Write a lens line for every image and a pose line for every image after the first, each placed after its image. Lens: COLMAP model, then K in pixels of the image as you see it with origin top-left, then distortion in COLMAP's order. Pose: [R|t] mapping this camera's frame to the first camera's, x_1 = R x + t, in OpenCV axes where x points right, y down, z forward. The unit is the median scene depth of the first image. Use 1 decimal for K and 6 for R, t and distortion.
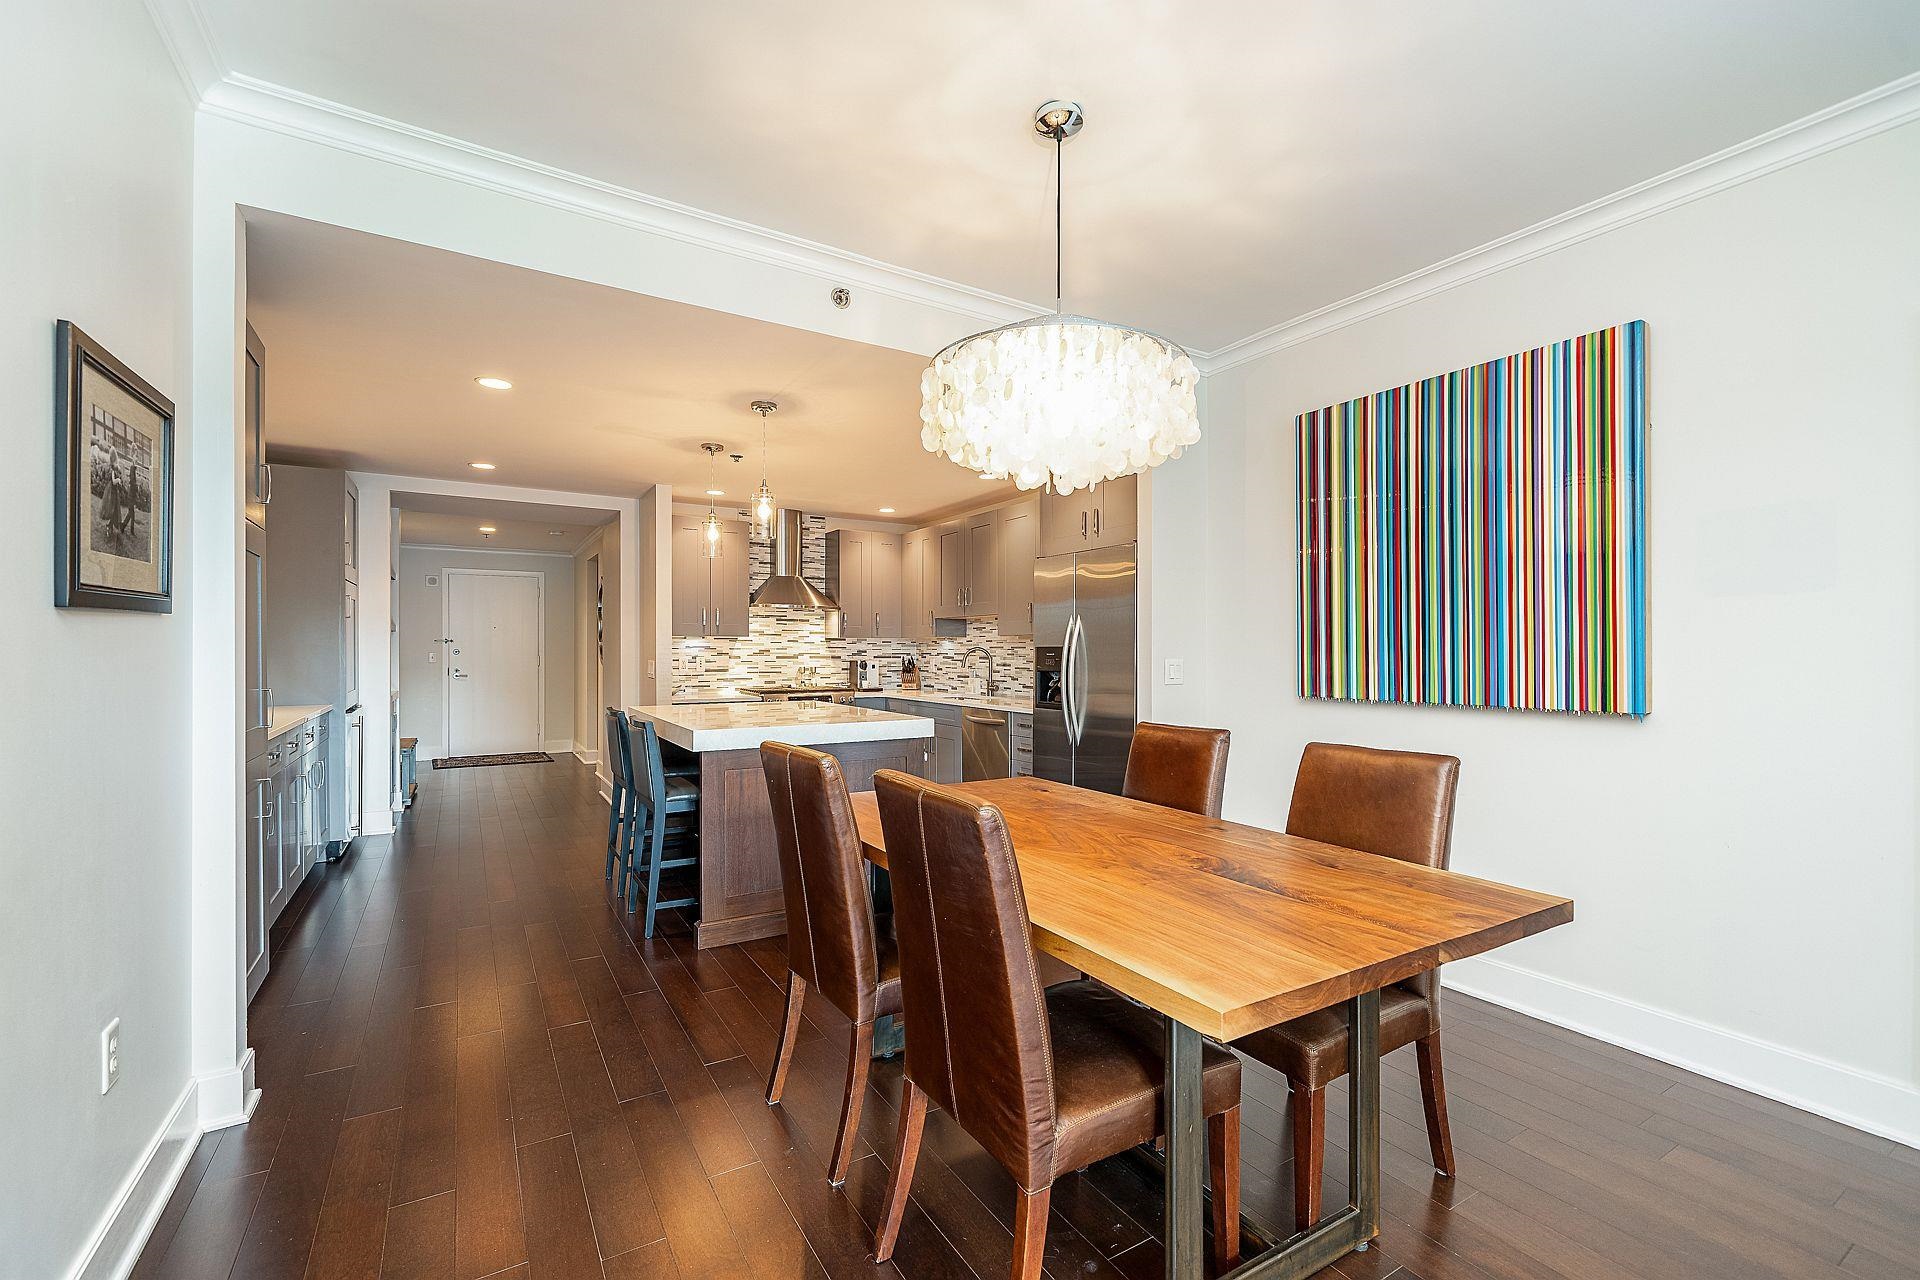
lens RADIAL K [[817.4, 0, 960.9], [0, 817.4, 645.4], [0, 0, 1]] dist [0.000554, -0.000006]
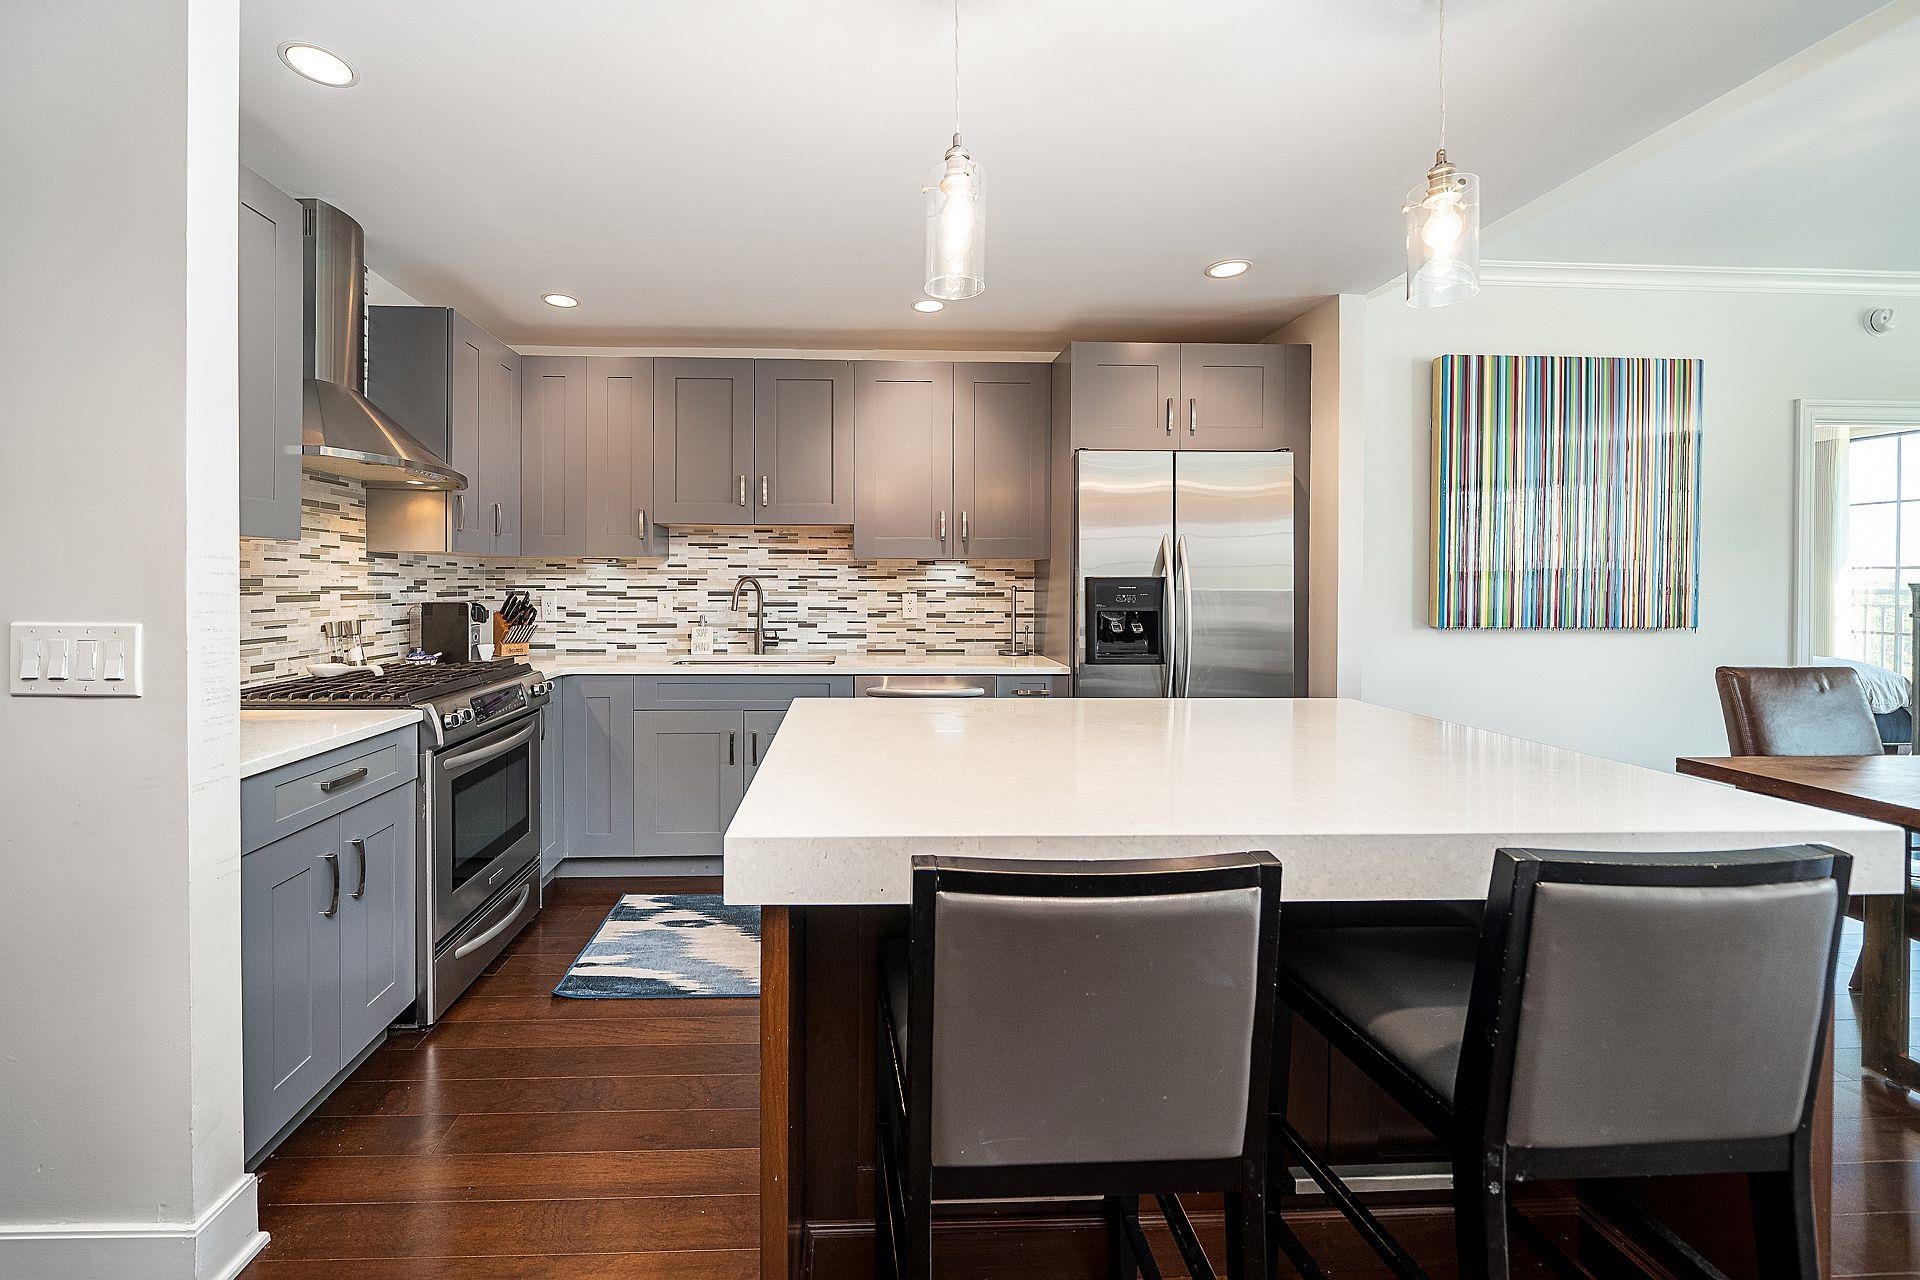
lens RADIAL K [[751.2, 0, 879.4], [0, 751.2, 586.3], [0, 0, 1]] dist [-0.000550, -0.000008]
pose [[0.489400, -0.004954, 0.872045, -0.392317], [-0.008607, 0.999908, 0.010511, 0.002807], [-0.872017, -0.012649, 0.489313, 0.597801]]
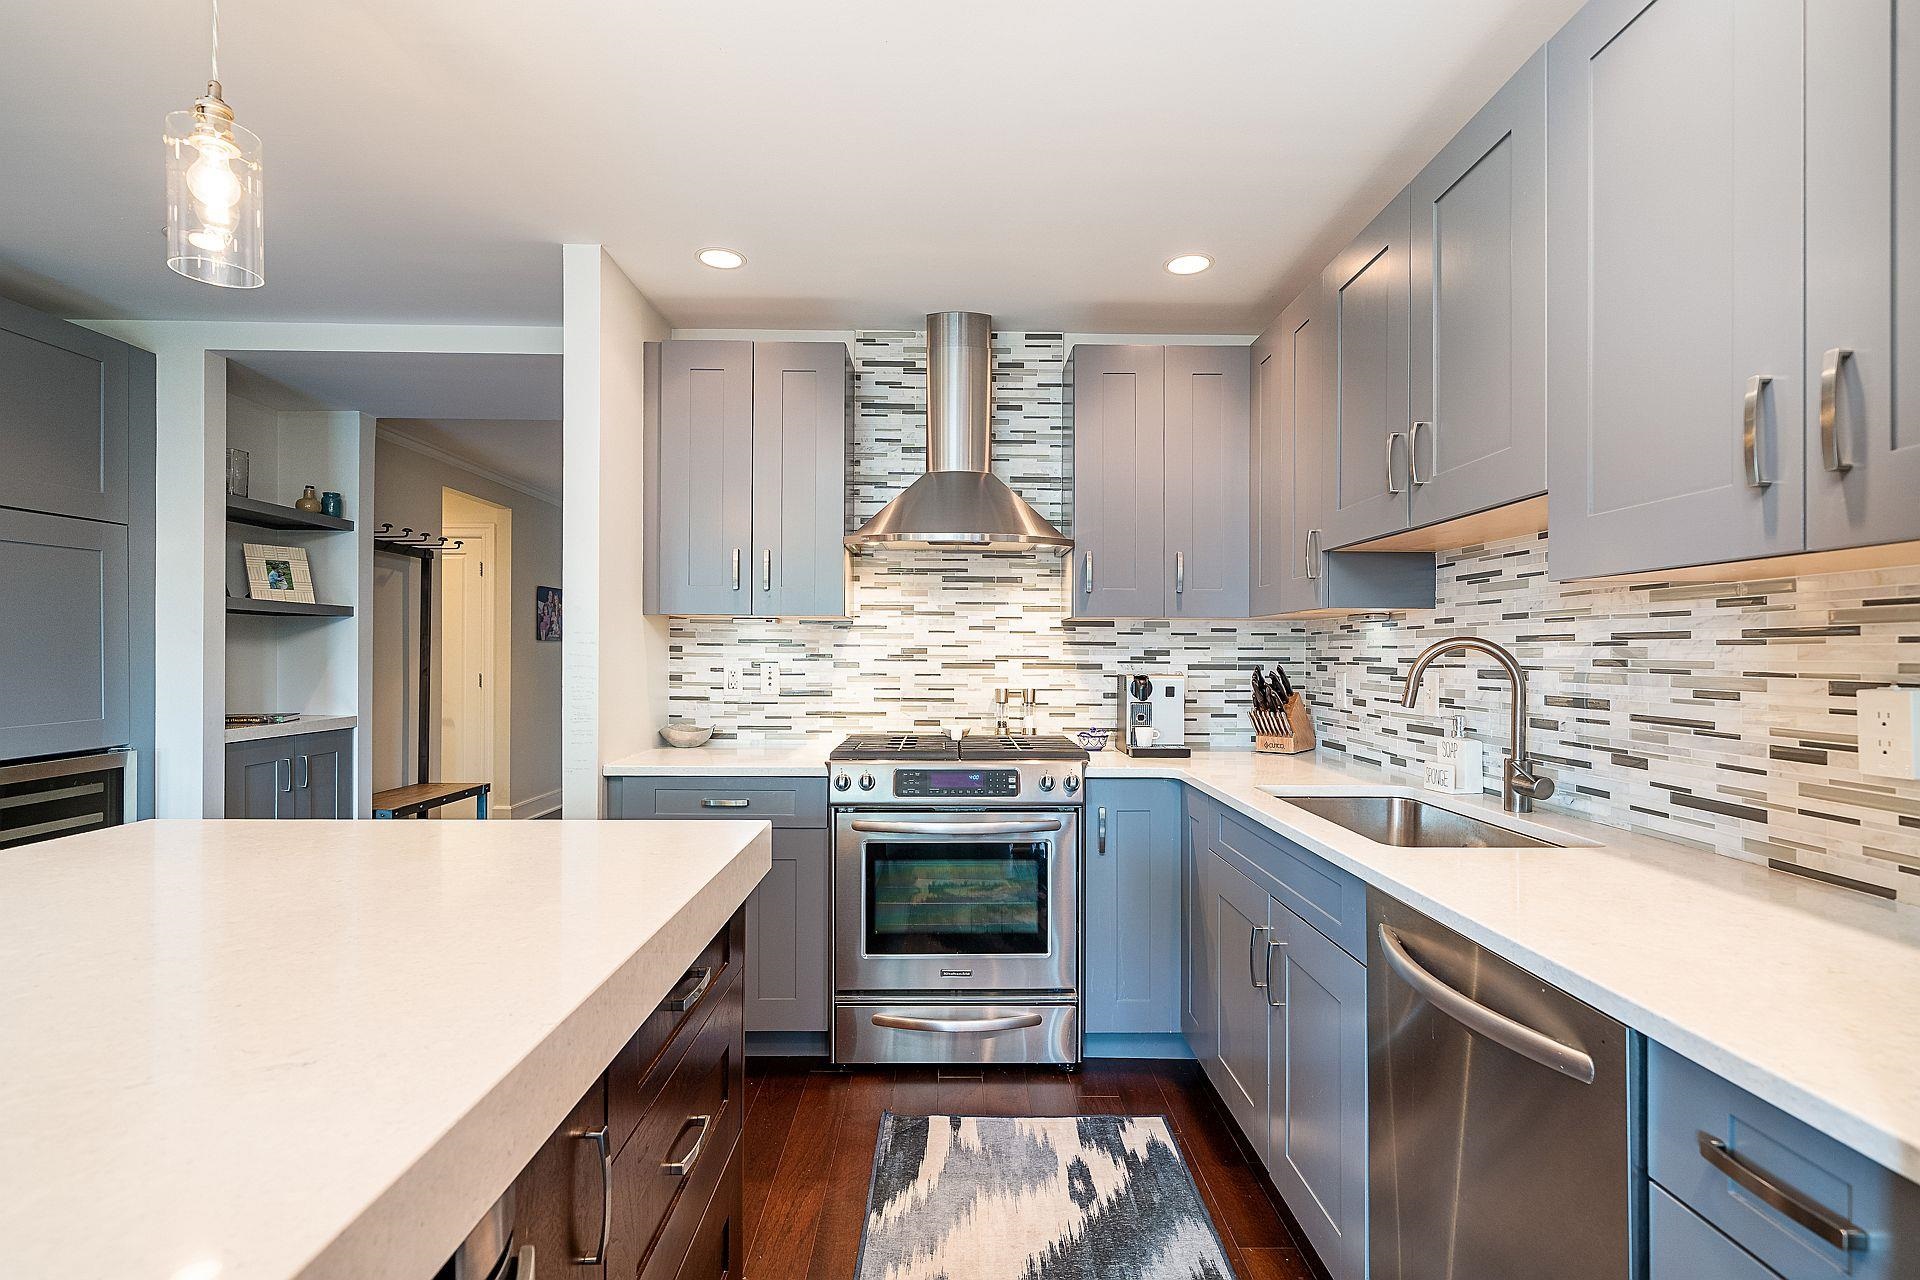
lens RADIAL K [[906.9, 0, 957.0], [0, 906.9, 651.0], [0, 0, 1]] dist [0.001851, 0.000220]
pose [[0.858301, 0.001074, -0.513145, 0.028535], [0.000122, 0.999997, 0.002299, 0.005896], [0.513146, -0.002036, 0.858299, 0.594336]]
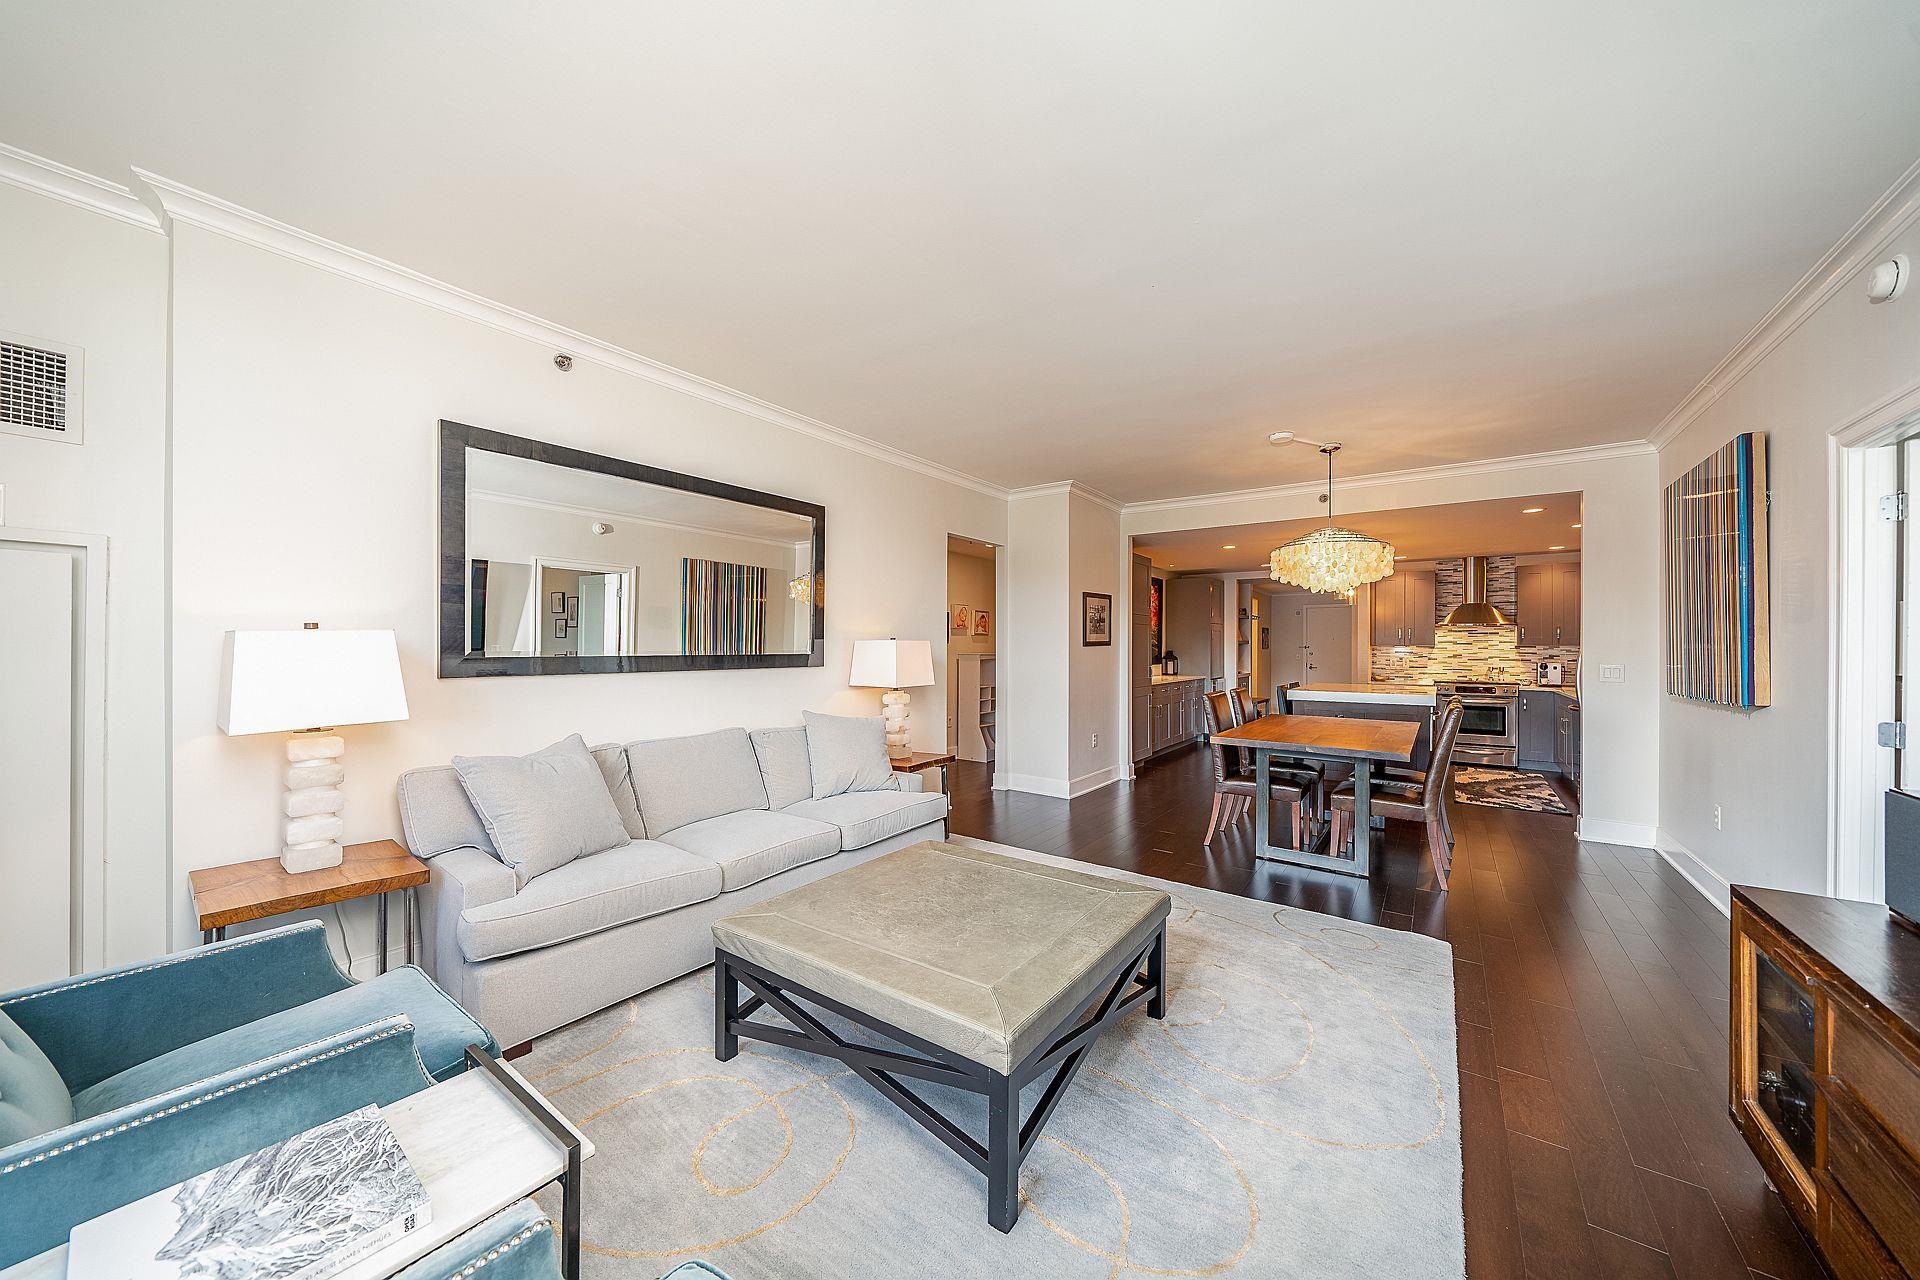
lens RADIAL K [[653.8, 0, 971.2], [0, 653.8, 649.0], [0, 0, 1]] dist [-0.000168, 0.000030]
pose [[0.392670, 0.001240, -0.919679, 0.494165], [0.001942, 0.999996, 0.002177, -0.008311], [0.919678, -0.002641, 0.392666, -0.260526]]
